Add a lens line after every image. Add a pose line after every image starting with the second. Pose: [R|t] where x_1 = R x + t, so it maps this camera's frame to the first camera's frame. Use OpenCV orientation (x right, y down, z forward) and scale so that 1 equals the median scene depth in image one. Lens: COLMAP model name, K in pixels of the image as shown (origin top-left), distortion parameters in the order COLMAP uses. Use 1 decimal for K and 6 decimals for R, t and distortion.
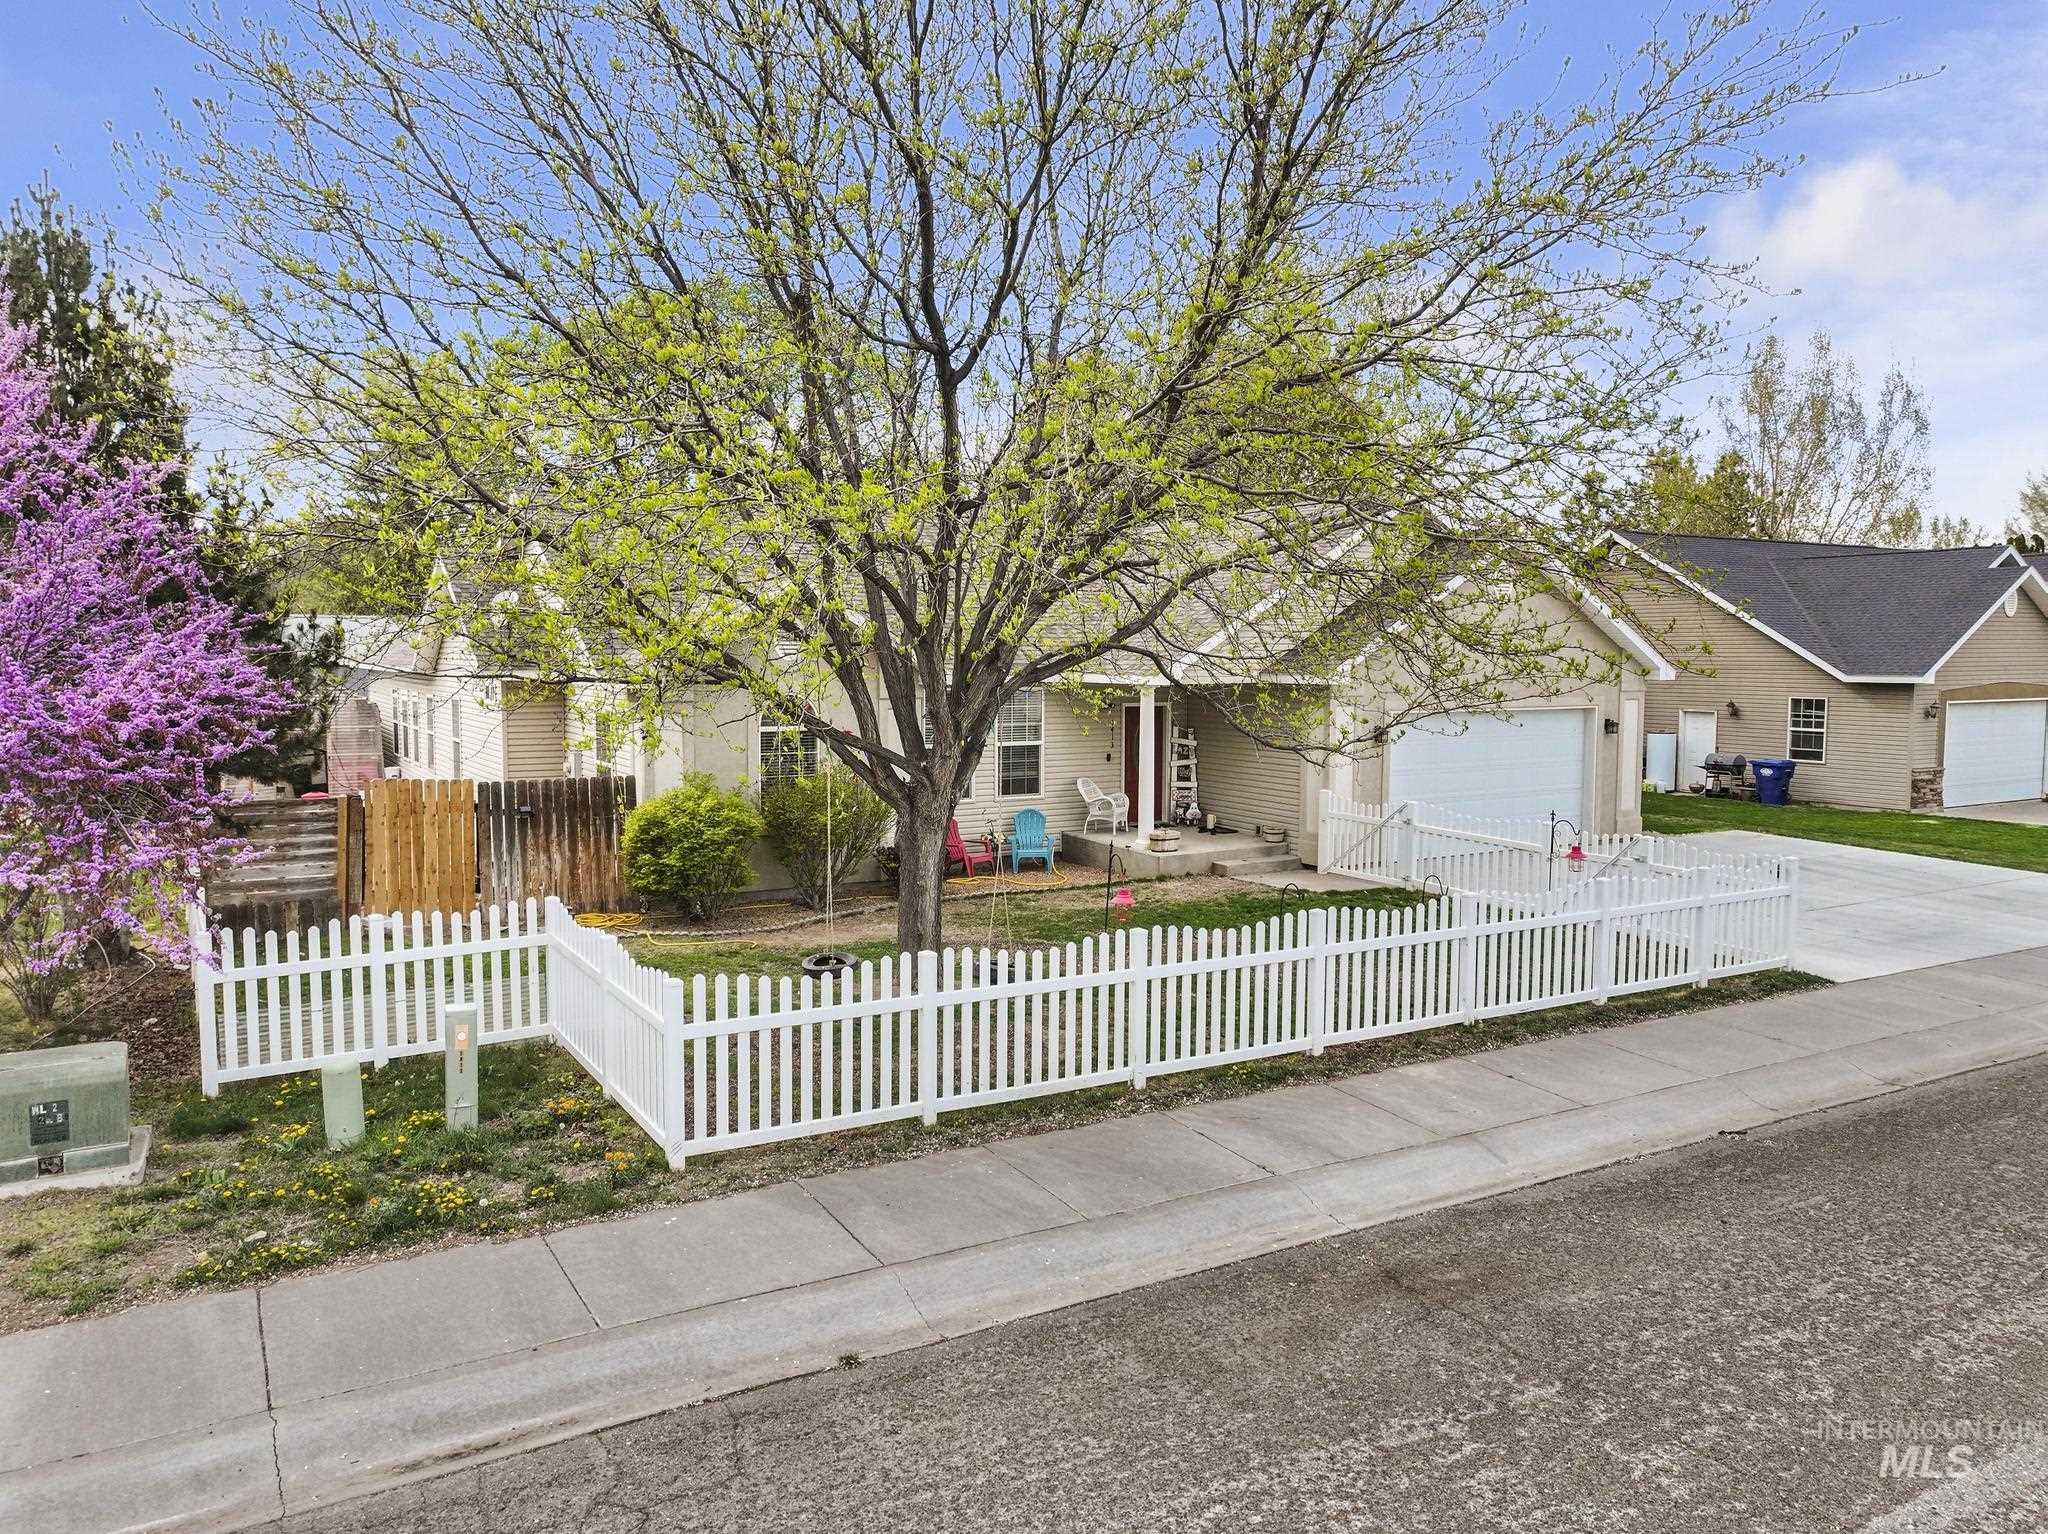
lens RADIAL K [[1435.4, 0, 1031.1], [0, 1435.4, 768.7], [0, 0, 1]] dist [-0.029921, 0.045991]
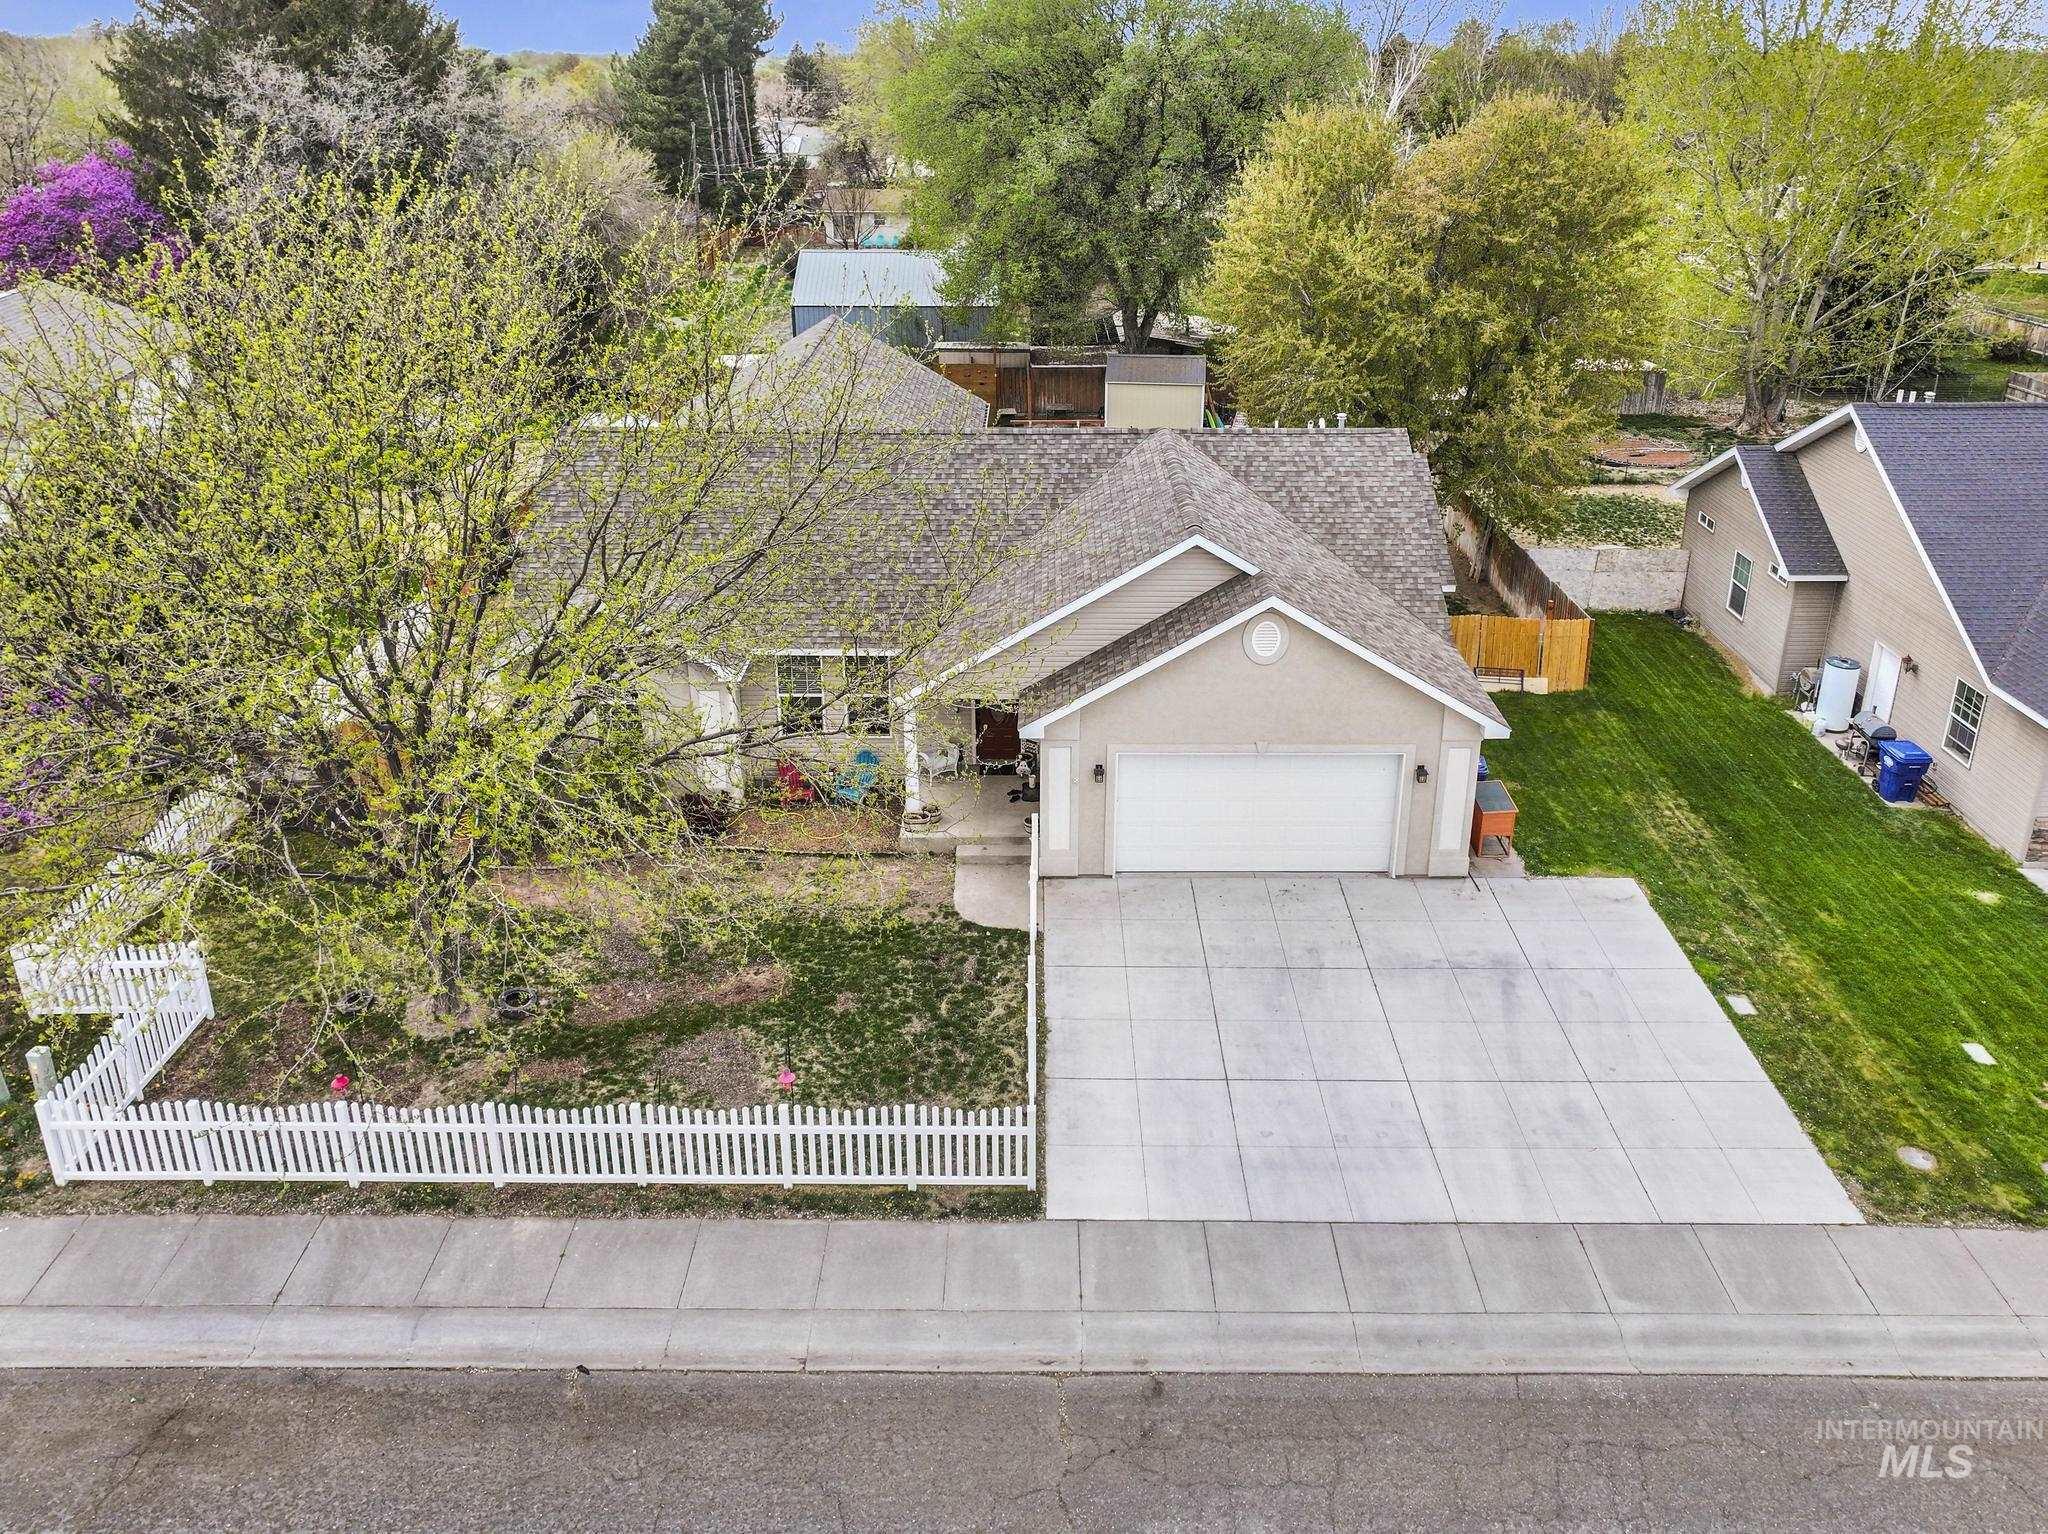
lens RADIAL K [[1435.4, 0, 1031.1], [0, 1435.4, 768.7], [0, 0, 1]] dist [-0.029921, 0.045991]
pose [[0.860327, 0.229857, -0.454975, 1.341553], [-0.038531, 0.919331, 0.391593, -0.861791], [0.508283, -0.319368, 0.799783, 0.240901]]
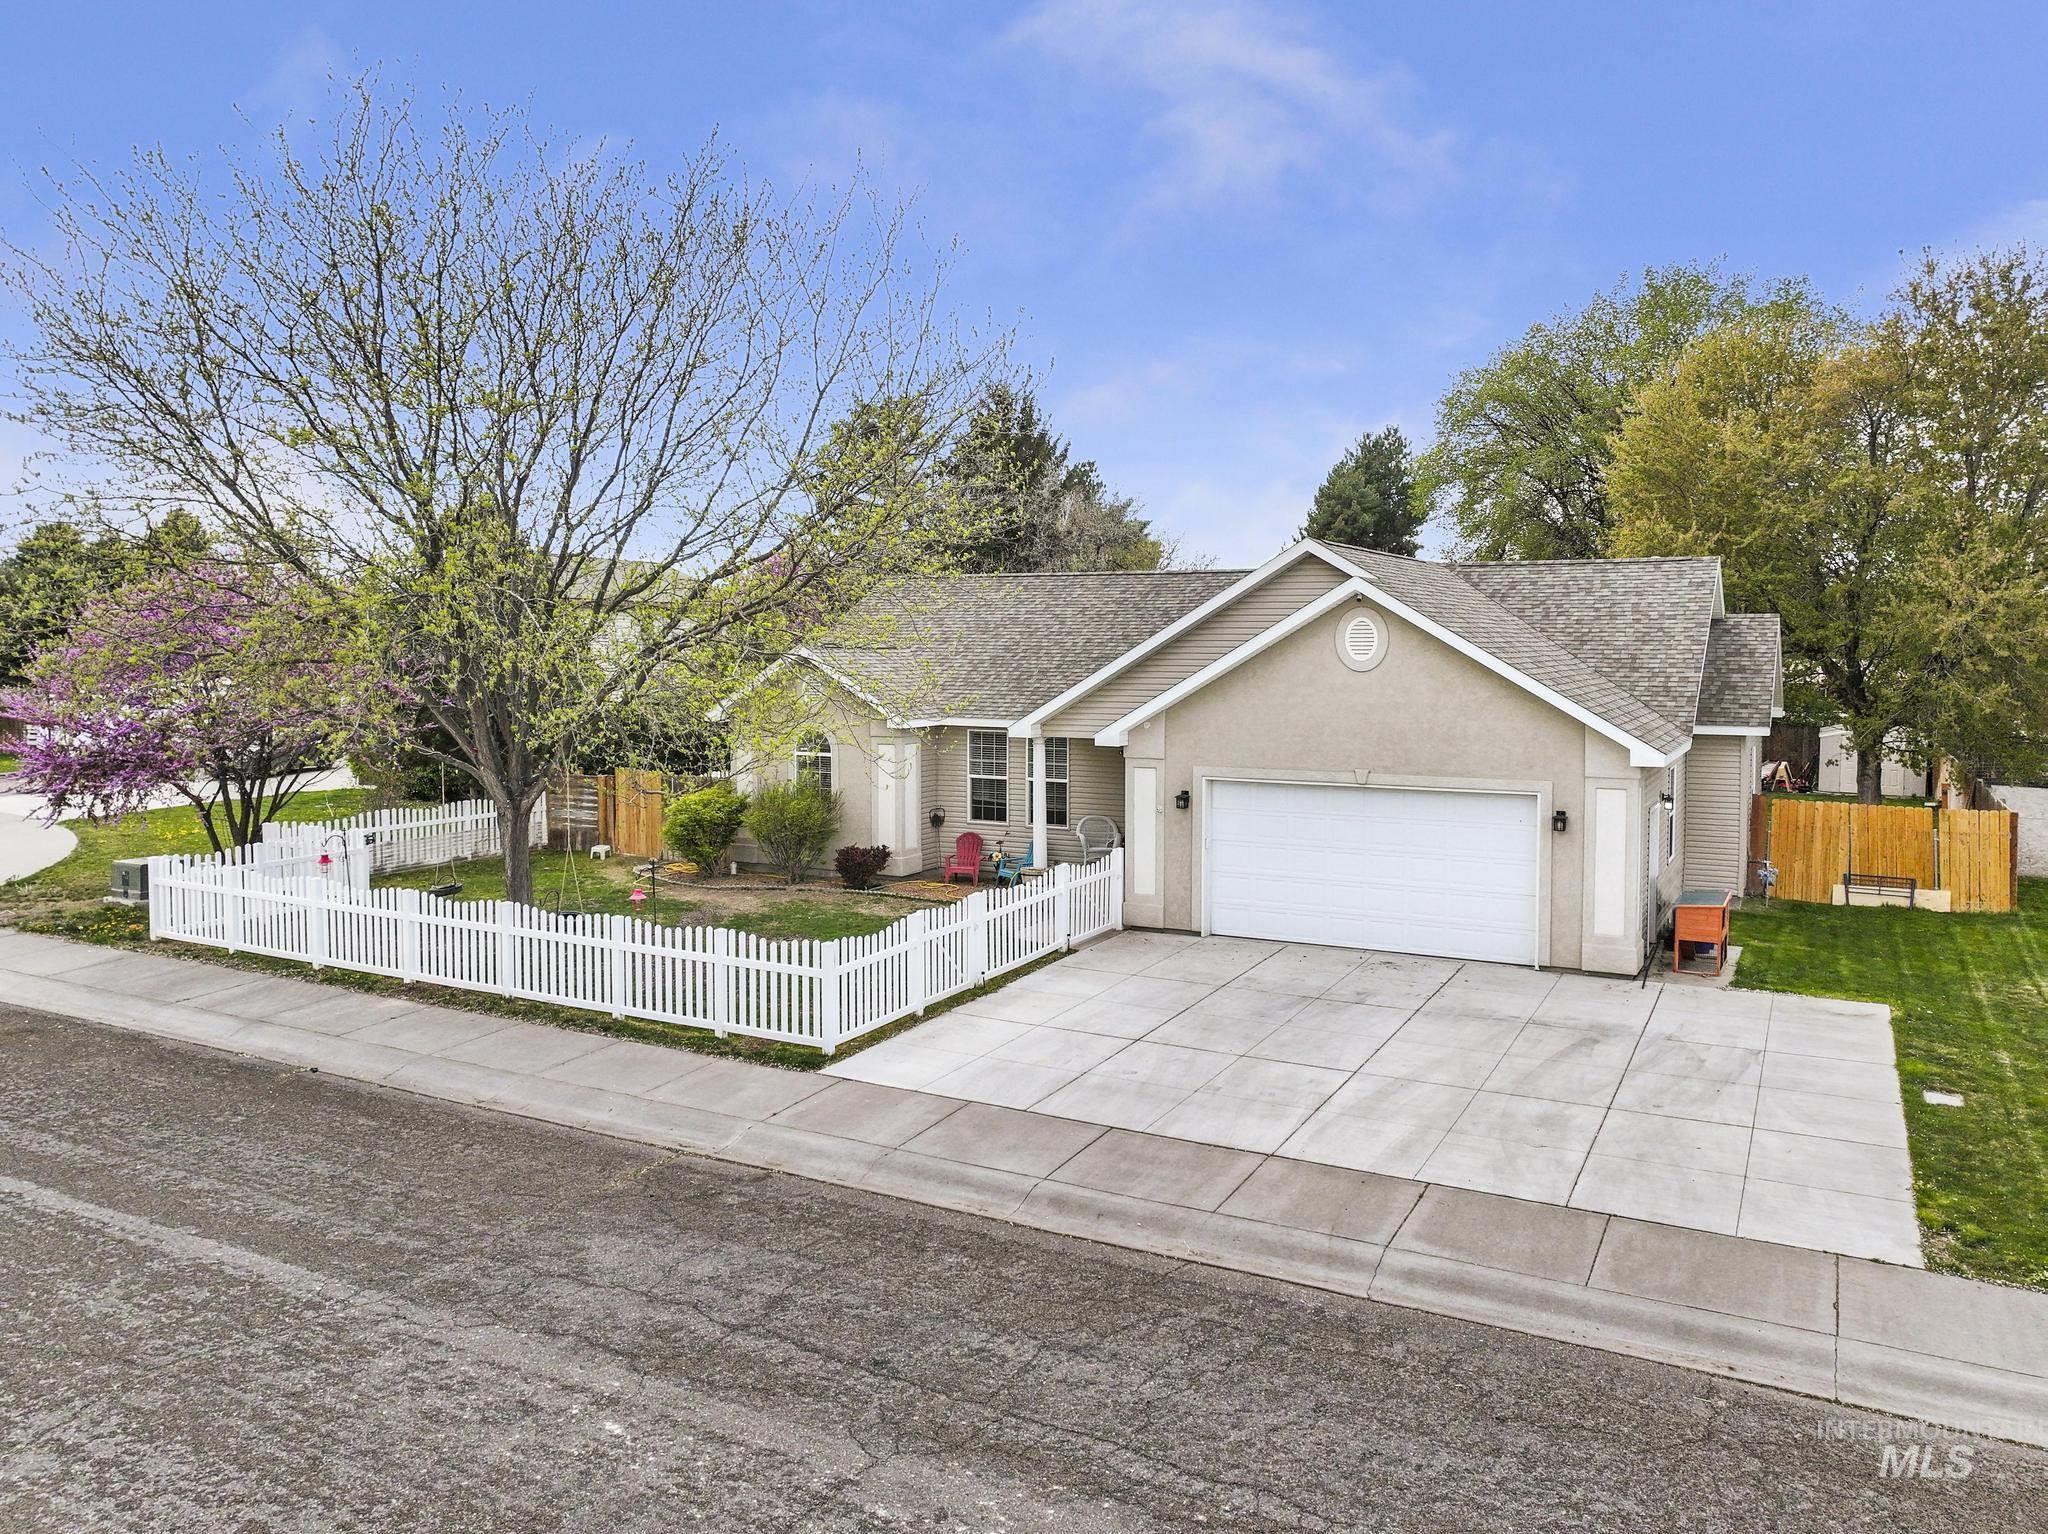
lens RADIAL K [[1449.0, 0, 1054.8], [0, 1449.0, 856.7], [0, 0, 1]] dist [0.014154, 0.000315]
pose [[0.522467, 0.123254, -0.843704, 1.997308], [-0.066087, 0.992374, 0.104048, -0.155634], [0.850095, 0.001397, 0.526628, 0.815901]]
